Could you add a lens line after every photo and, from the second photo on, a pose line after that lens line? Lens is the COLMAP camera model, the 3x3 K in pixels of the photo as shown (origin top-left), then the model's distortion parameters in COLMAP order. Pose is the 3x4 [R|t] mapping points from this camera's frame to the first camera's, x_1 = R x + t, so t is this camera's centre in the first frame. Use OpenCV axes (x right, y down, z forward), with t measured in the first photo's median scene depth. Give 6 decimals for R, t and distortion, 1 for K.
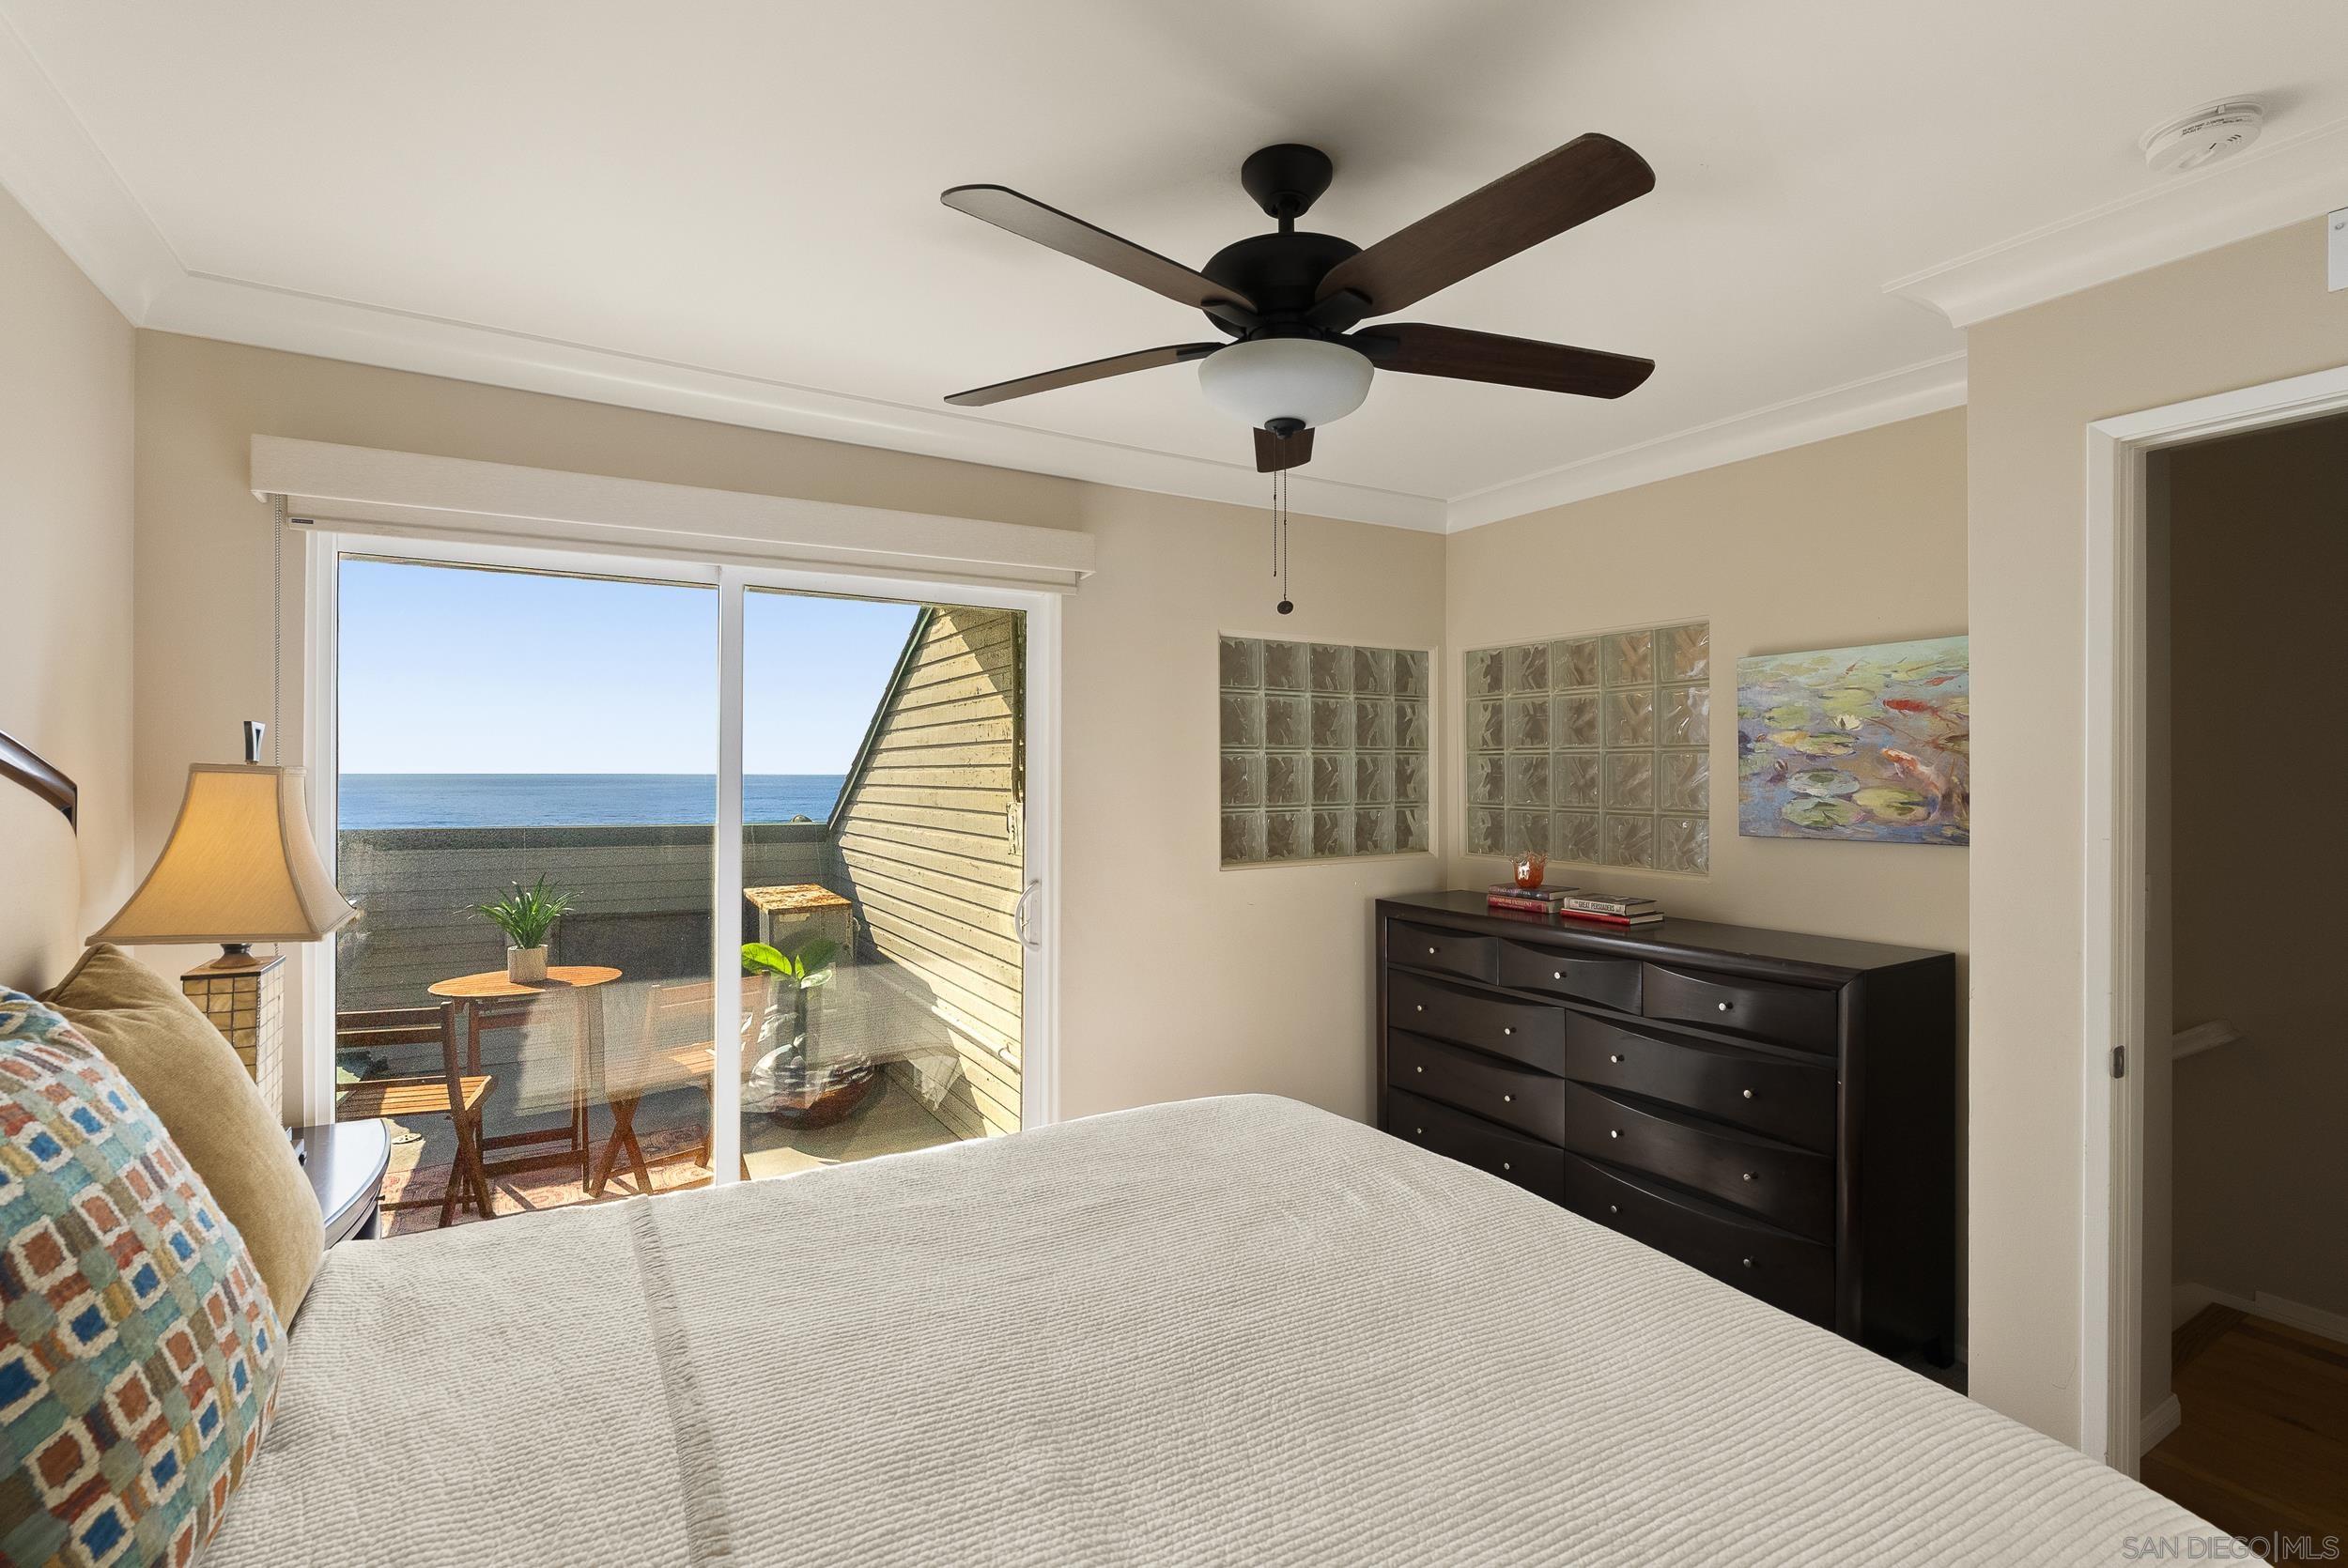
lens RADIAL K [[1074.8, 0, 1162.4], [0, 1074.8, 783.7], [0, 0, 1]] dist [-0.000954, -0.000130]
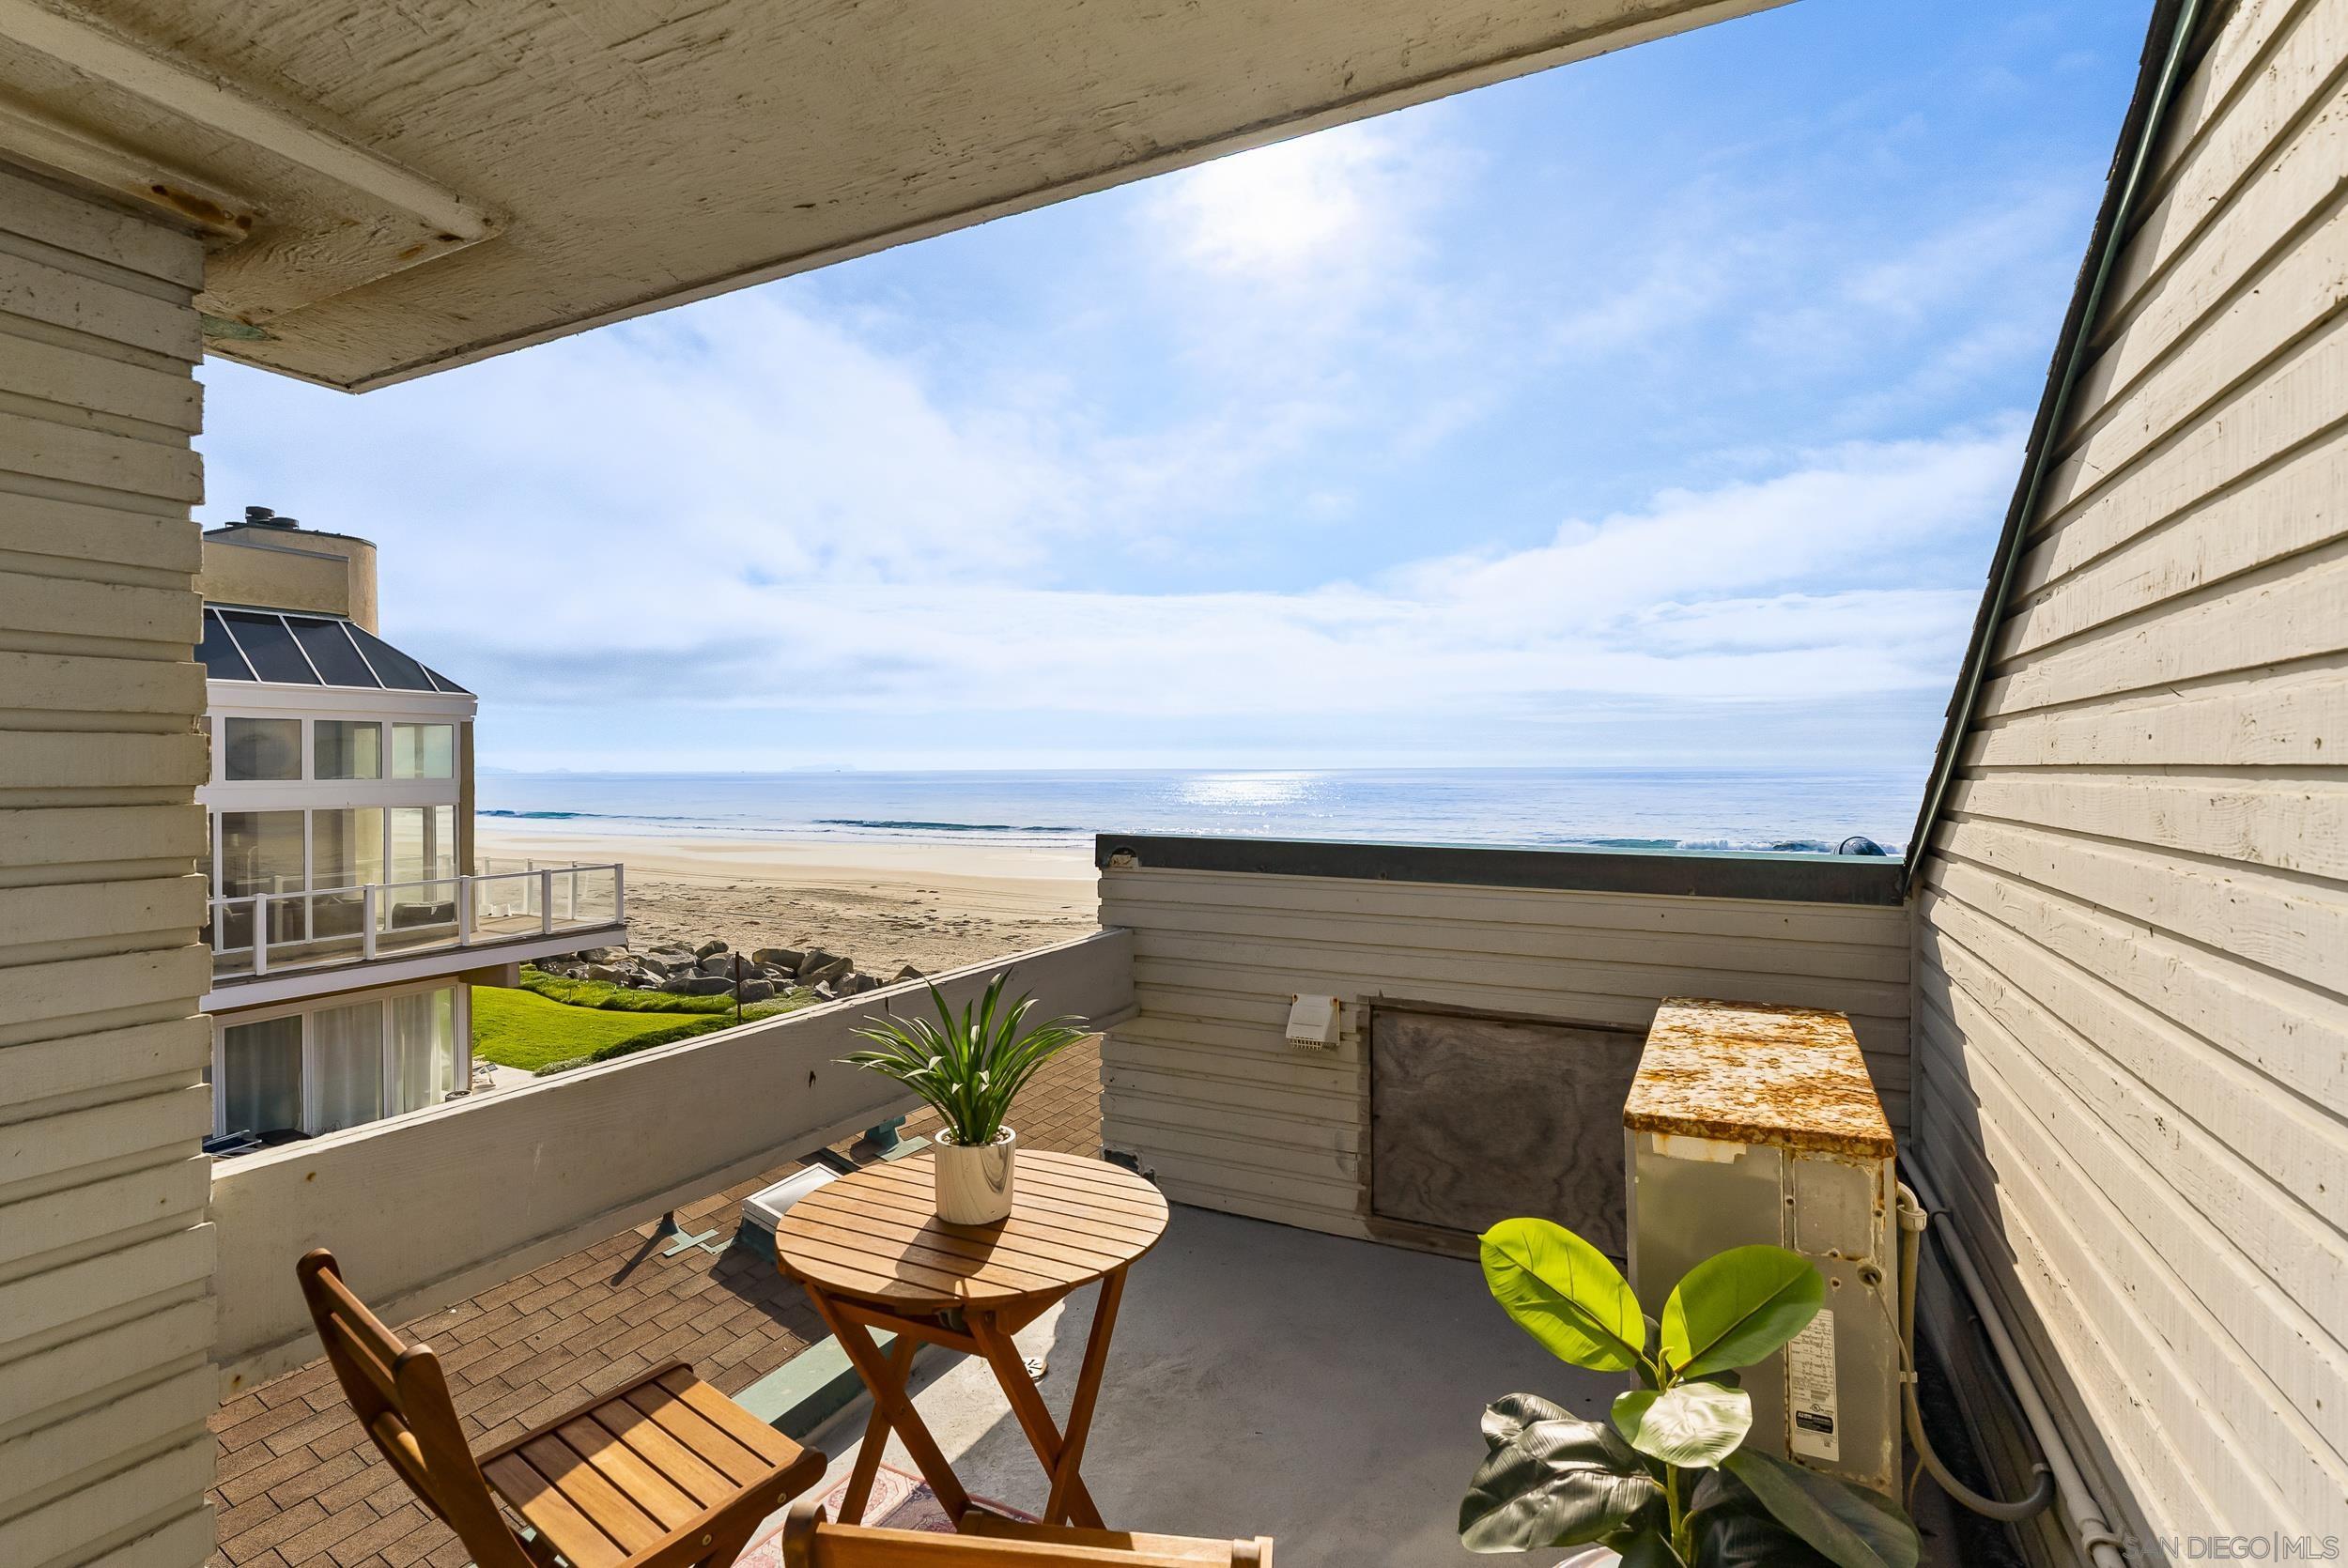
lens RADIAL K [[1147.0, 0, 1168.7], [0, 1147.0, 774.8], [0, 0, 1]] dist [0.000416, 0.000081]
pose [[0.550588, 0.005746, -0.834757, -0.112292], [0.002669, 0.999959, 0.008644, 0.000560], [0.834773, -0.006987, 0.550550, 0.573320]]
